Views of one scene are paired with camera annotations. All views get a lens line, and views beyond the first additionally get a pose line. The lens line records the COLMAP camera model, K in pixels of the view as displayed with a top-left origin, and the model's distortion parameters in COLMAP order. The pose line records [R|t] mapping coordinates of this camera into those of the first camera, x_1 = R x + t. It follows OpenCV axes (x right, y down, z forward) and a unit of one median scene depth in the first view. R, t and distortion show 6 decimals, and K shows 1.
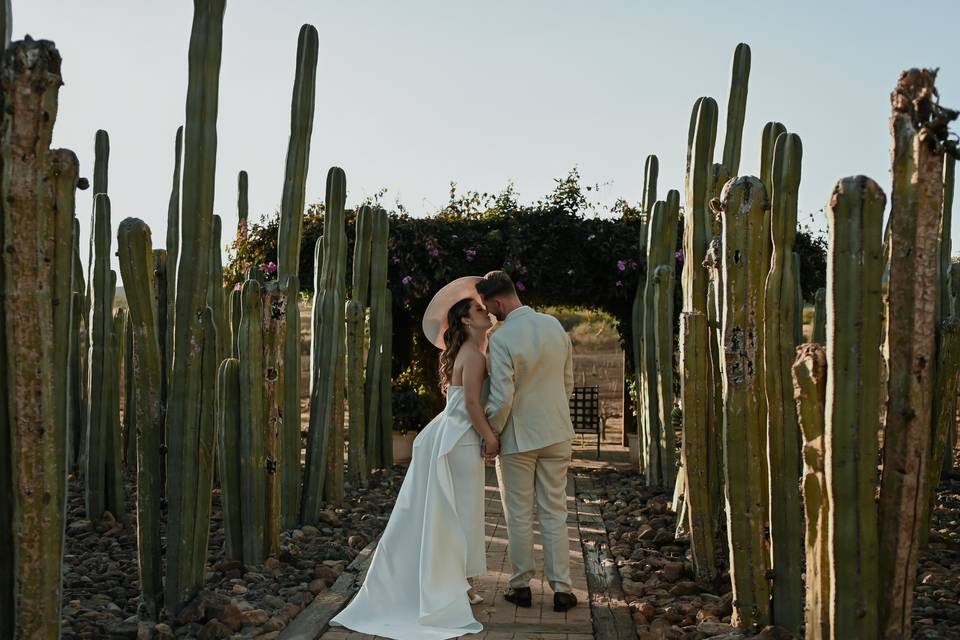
lens RADIAL K [[1276.4, 0, 480.1], [0, 1276.4, 427.8], [0, 0, 1]] dist [-0.009903, 0.048144]
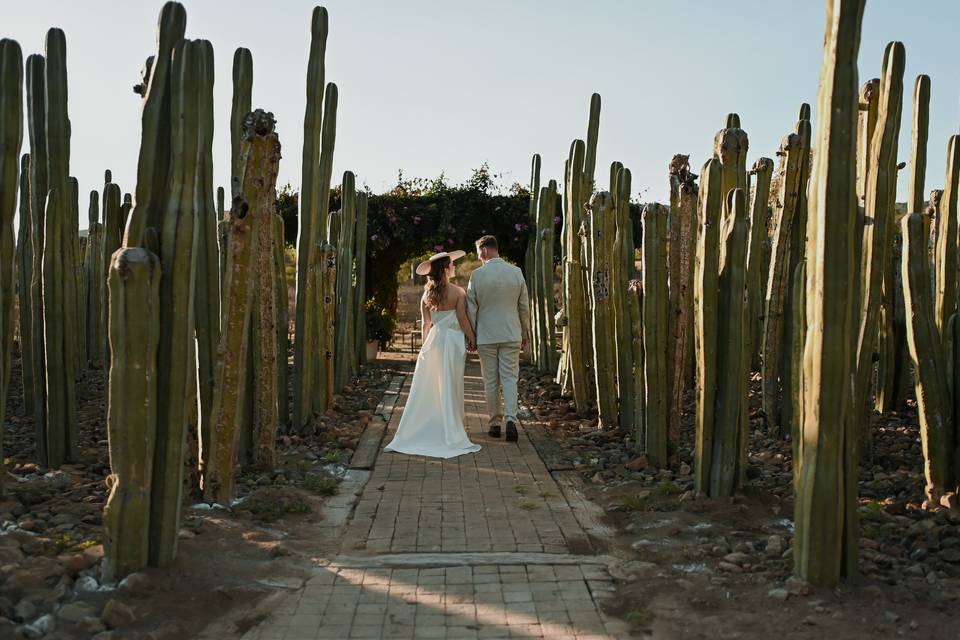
lens RADIAL K [[1276.4, 0, 480.1], [0, 1276.4, 427.8], [0, 0, 1]] dist [-0.009903, 0.048144]
pose [[0.992490, -0.025463, 0.119647, -0.180925], [0.019210, 0.998403, 0.053121, 0.043855], [-0.120809, -0.050423, 0.991394, -0.762028]]
